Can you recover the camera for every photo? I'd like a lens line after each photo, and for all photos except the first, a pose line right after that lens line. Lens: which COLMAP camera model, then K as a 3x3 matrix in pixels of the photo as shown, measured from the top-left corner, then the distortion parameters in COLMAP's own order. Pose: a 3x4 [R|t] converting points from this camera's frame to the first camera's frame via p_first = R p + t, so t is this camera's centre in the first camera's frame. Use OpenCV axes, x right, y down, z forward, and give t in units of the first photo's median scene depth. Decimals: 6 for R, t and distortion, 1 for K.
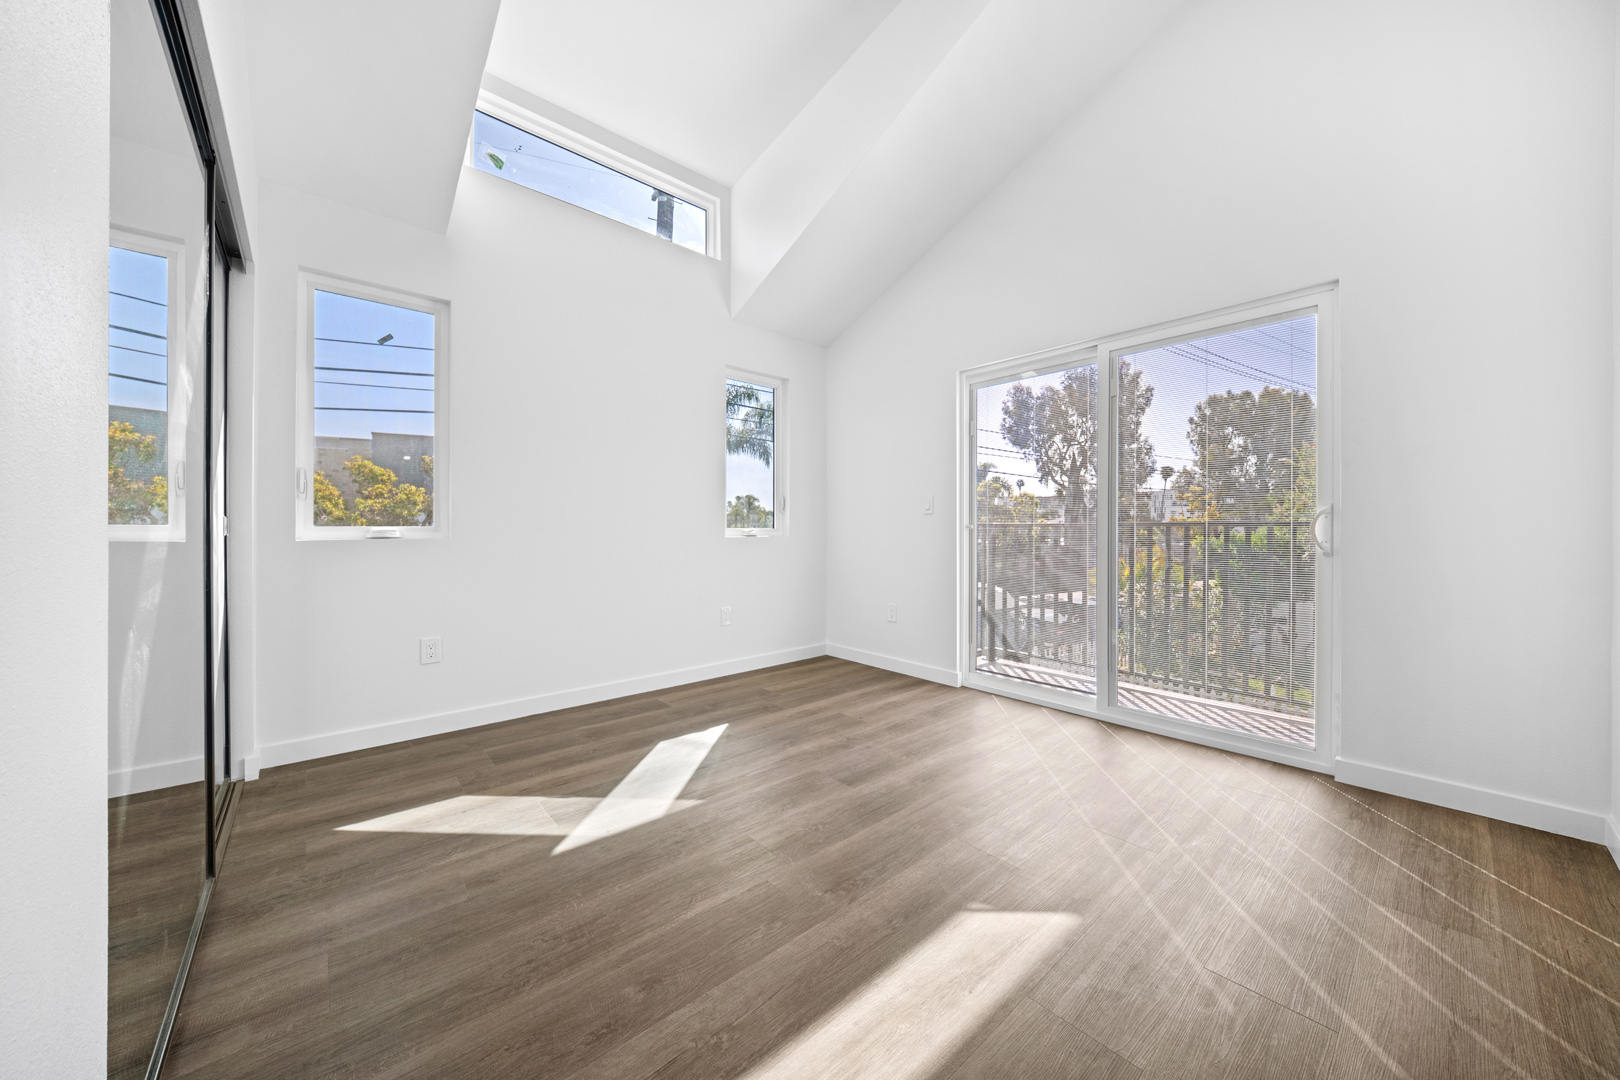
lens RADIAL K [[562.1, 0, 813.6], [0, 562.1, 536.1], [0, 0, 1]] dist [0.001431, -0.000764]
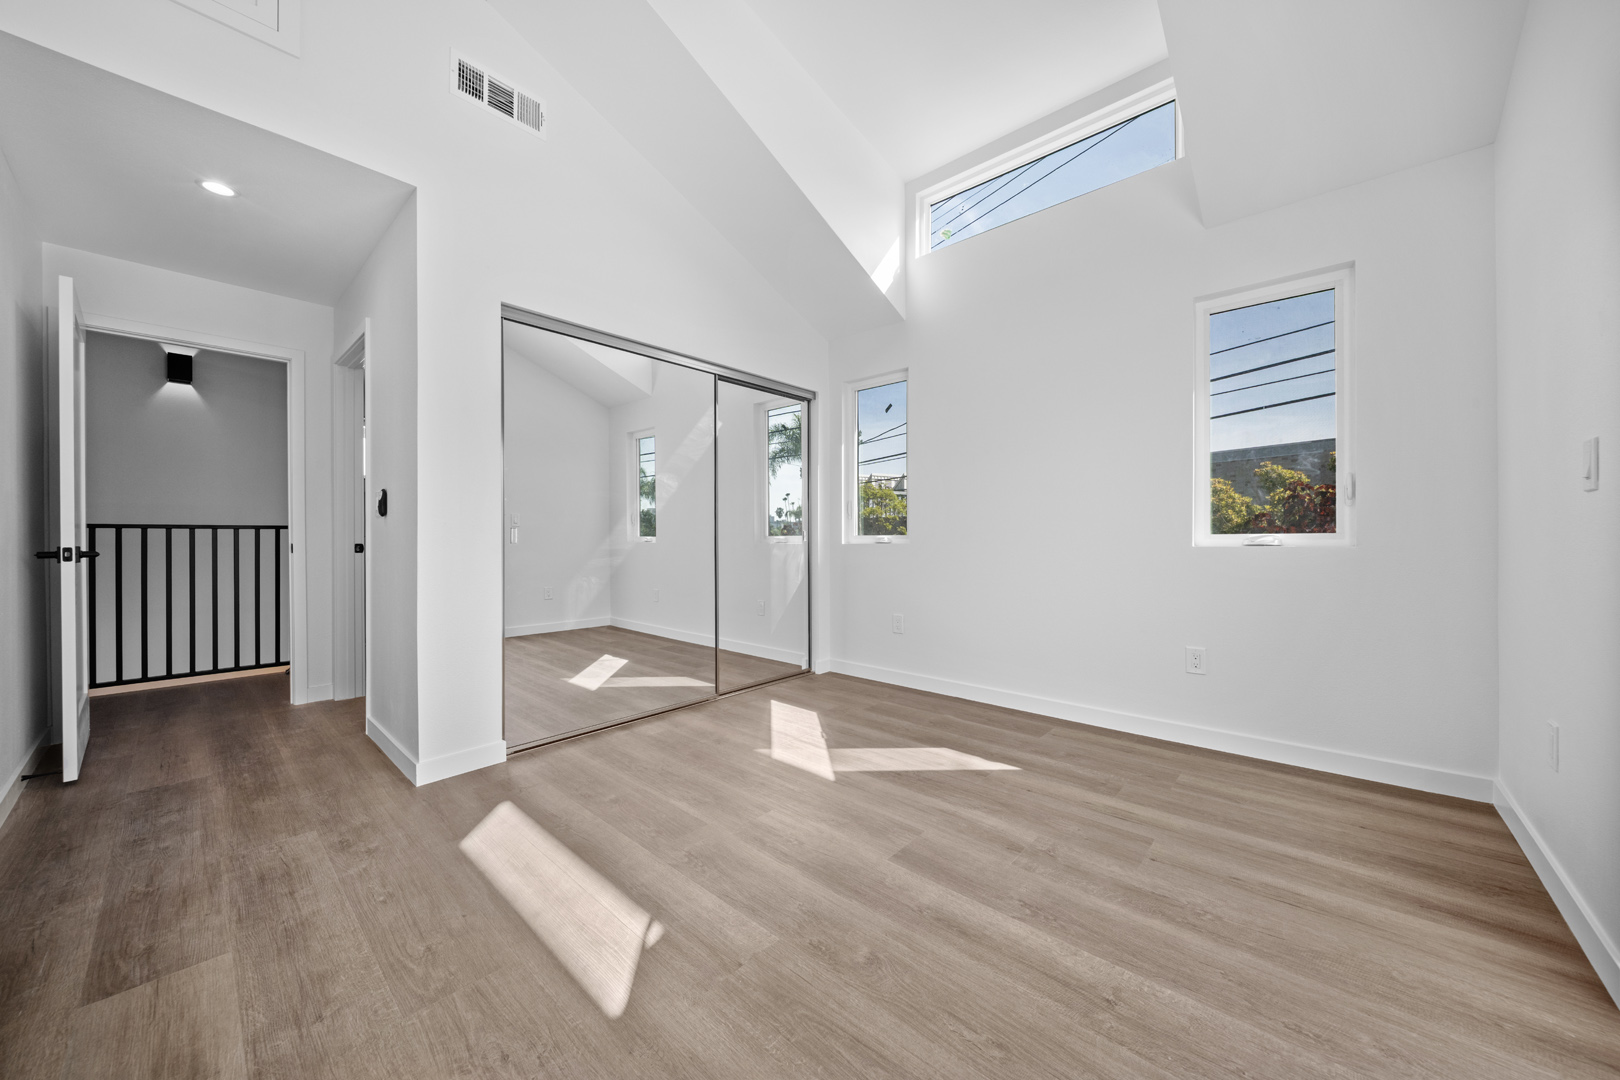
lens RADIAL K [[562.1, 0, 811.8], [0, 562.1, 538.5], [0, 0, 1]] dist [0.001431, -0.000764]
pose [[0.115381, 0.000960, -0.993321, 0.646387], [-0.007858, 0.999969, 0.000053, -0.005131], [0.993290, 0.007799, 0.115385, 0.605315]]
